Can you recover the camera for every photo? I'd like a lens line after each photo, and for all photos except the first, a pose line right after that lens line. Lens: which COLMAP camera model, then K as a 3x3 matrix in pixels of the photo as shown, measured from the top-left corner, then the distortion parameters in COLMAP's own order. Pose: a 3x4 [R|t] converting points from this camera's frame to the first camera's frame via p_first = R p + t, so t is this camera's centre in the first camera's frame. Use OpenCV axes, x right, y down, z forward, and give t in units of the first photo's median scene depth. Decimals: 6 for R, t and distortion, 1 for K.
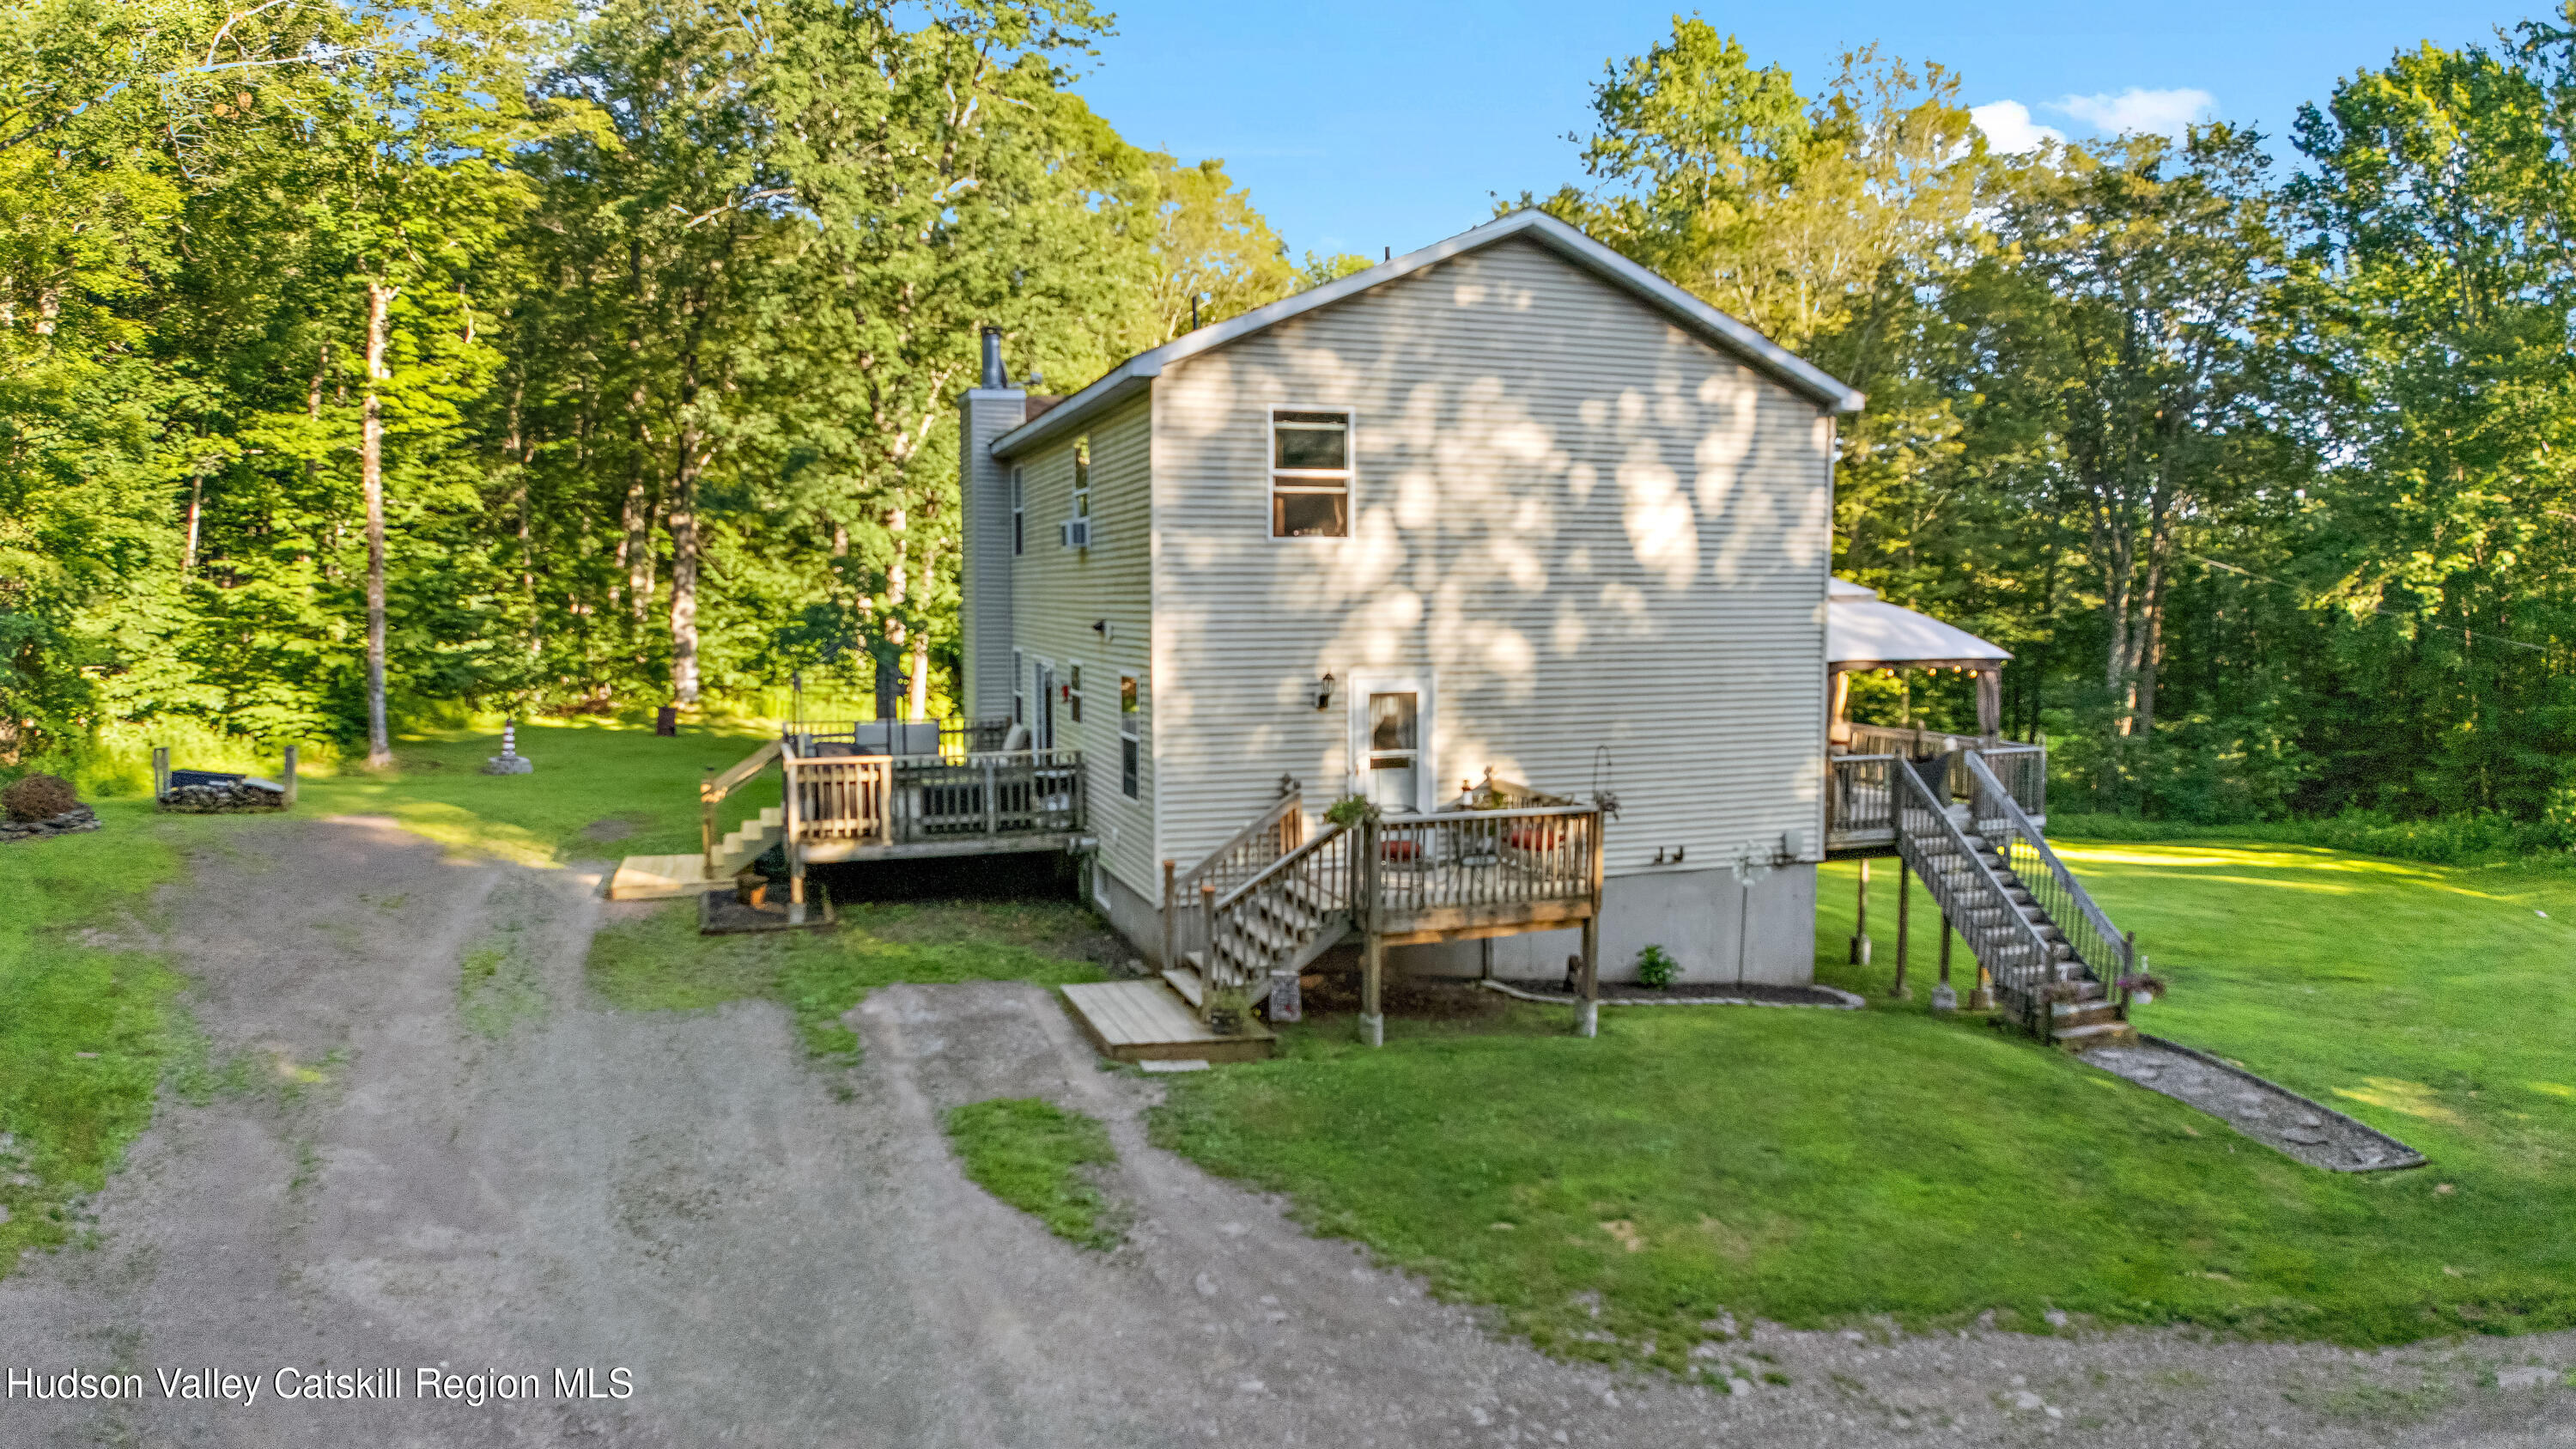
lens RADIAL K [[1568.4, 0, 1288.0], [0, 1568.4, 724.5], [0, 0, 1]] dist [-0.157231, 0.004140]
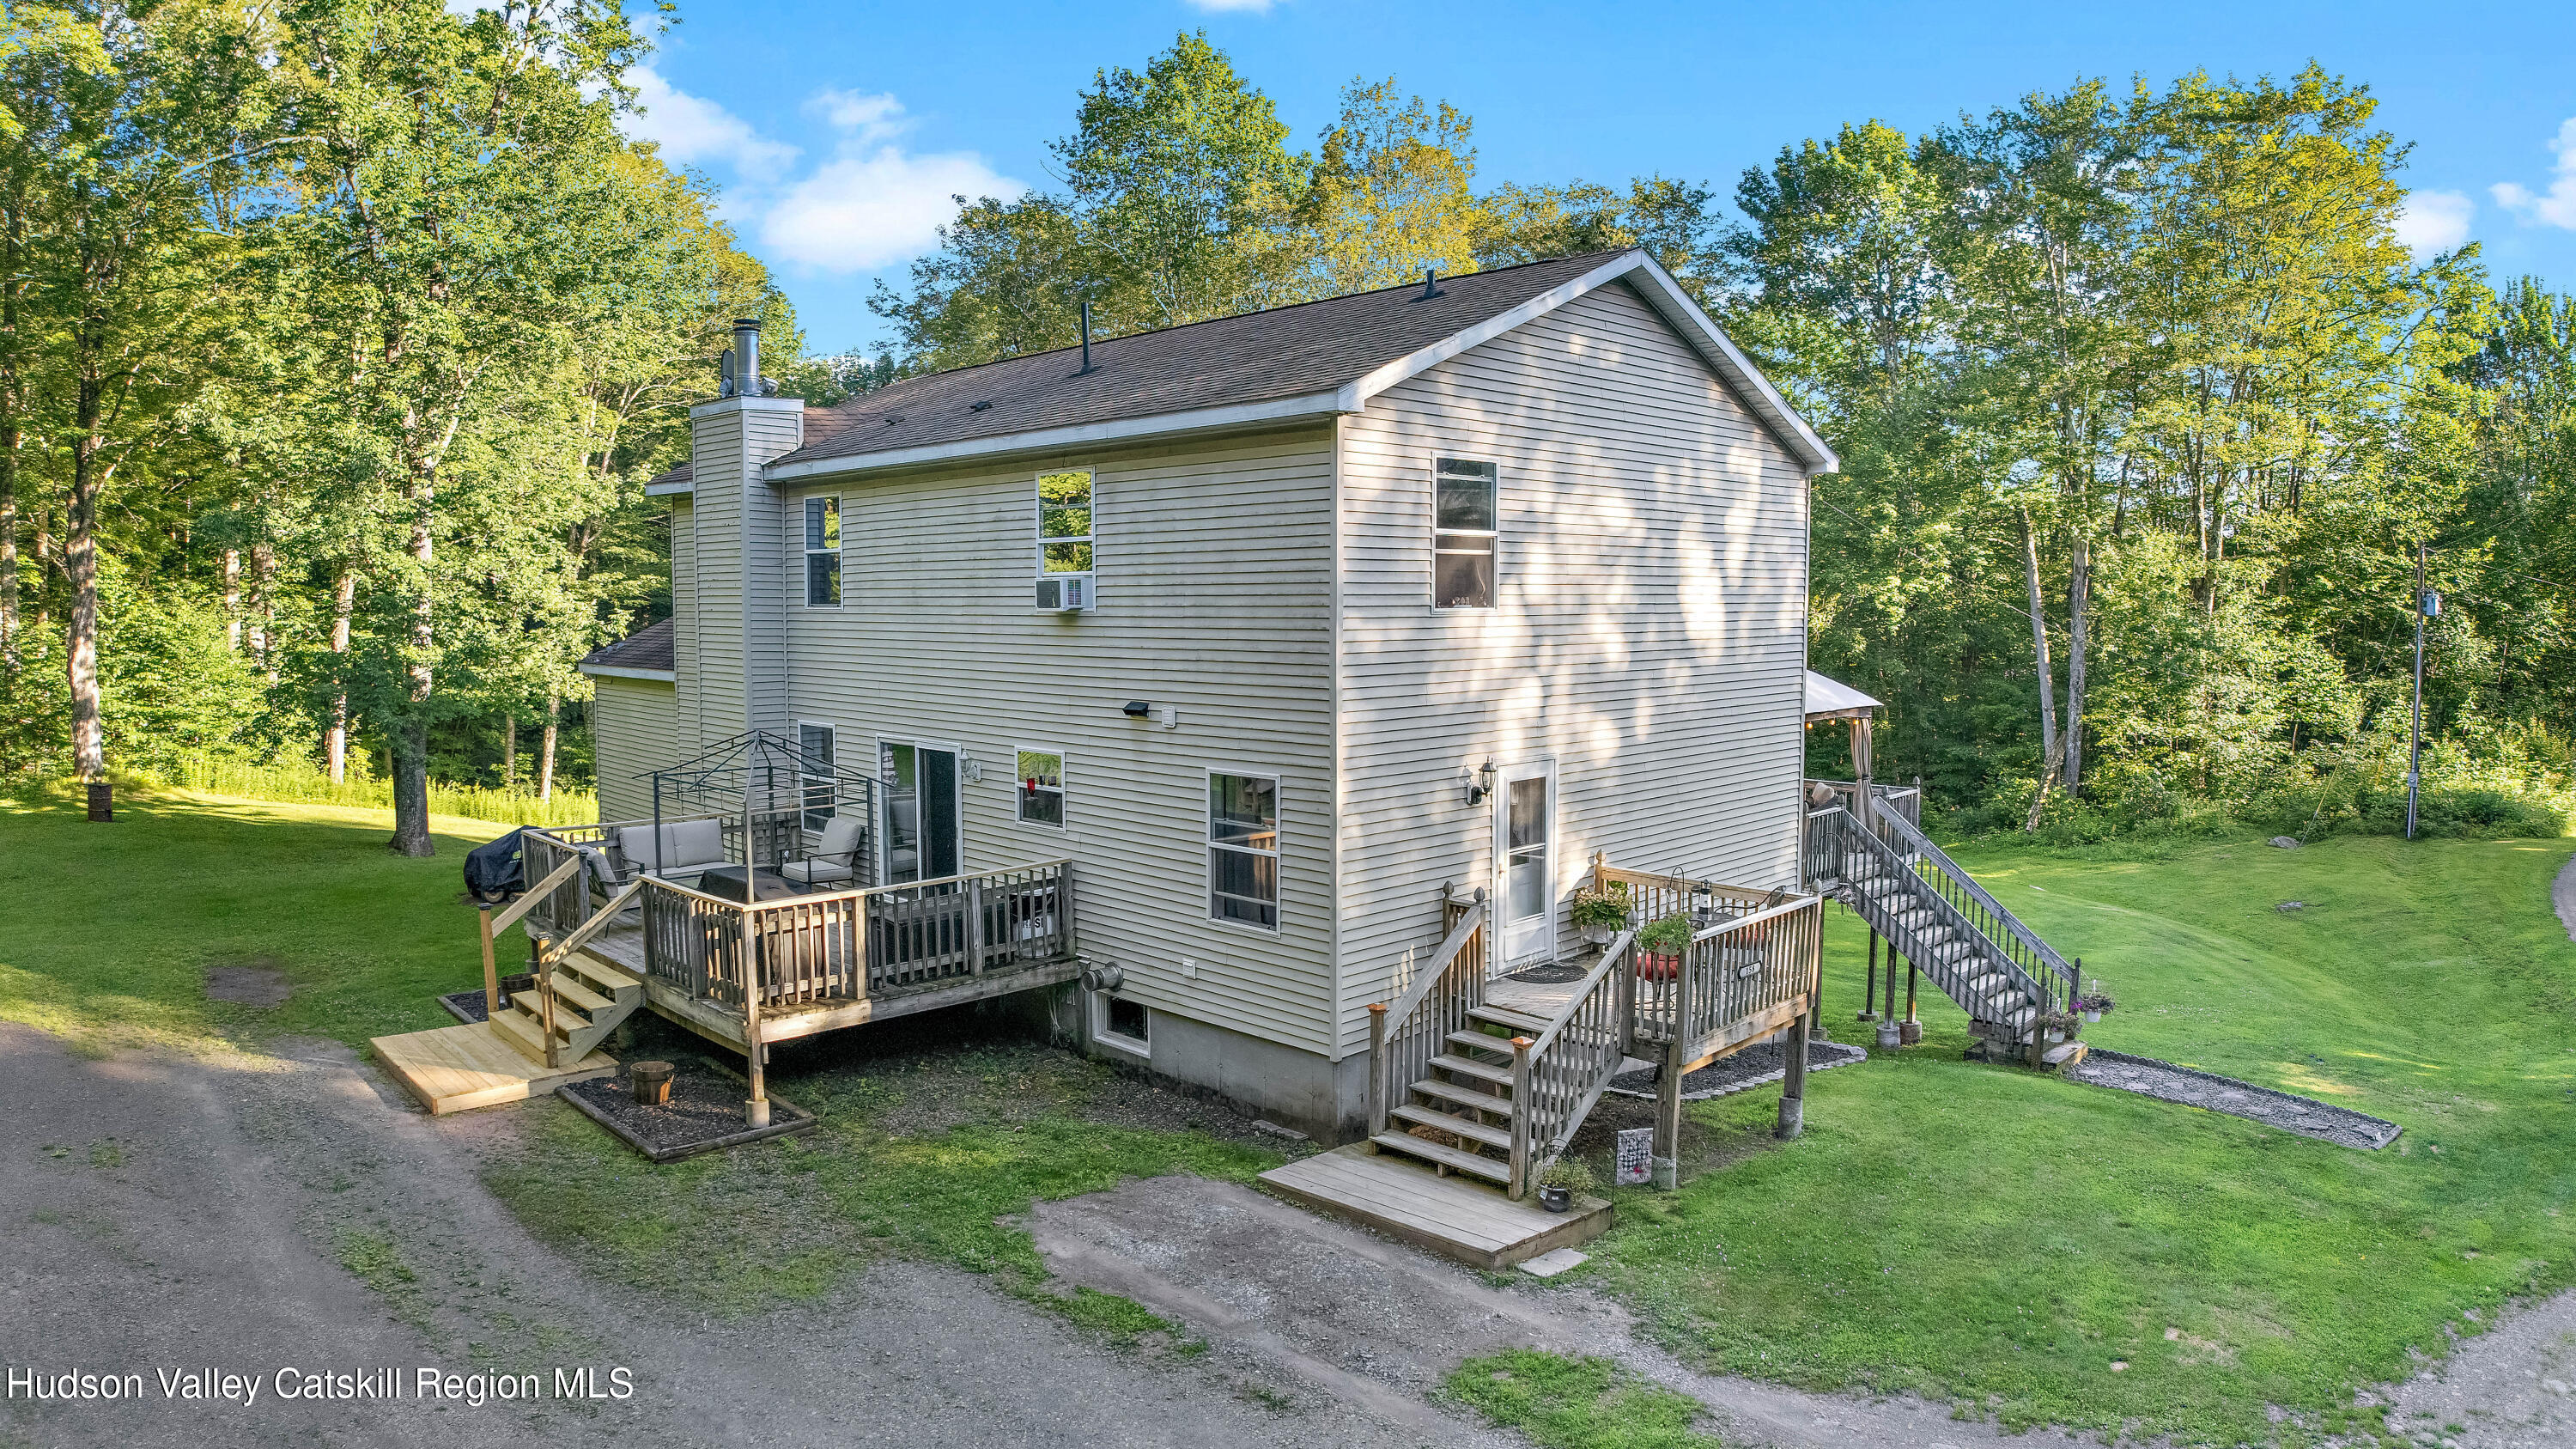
lens RADIAL K [[1553.9, 0, 1238.9], [0, 1553.9, 738.9], [0, 0, 1]] dist [-0.183003, 0.024641]
pose [[0.905184, -0.039628, 0.423169, -0.456278], [0.036799, 0.999212, 0.014858, -0.063994], [-0.423425, 0.002123, 0.905929, 0.280397]]
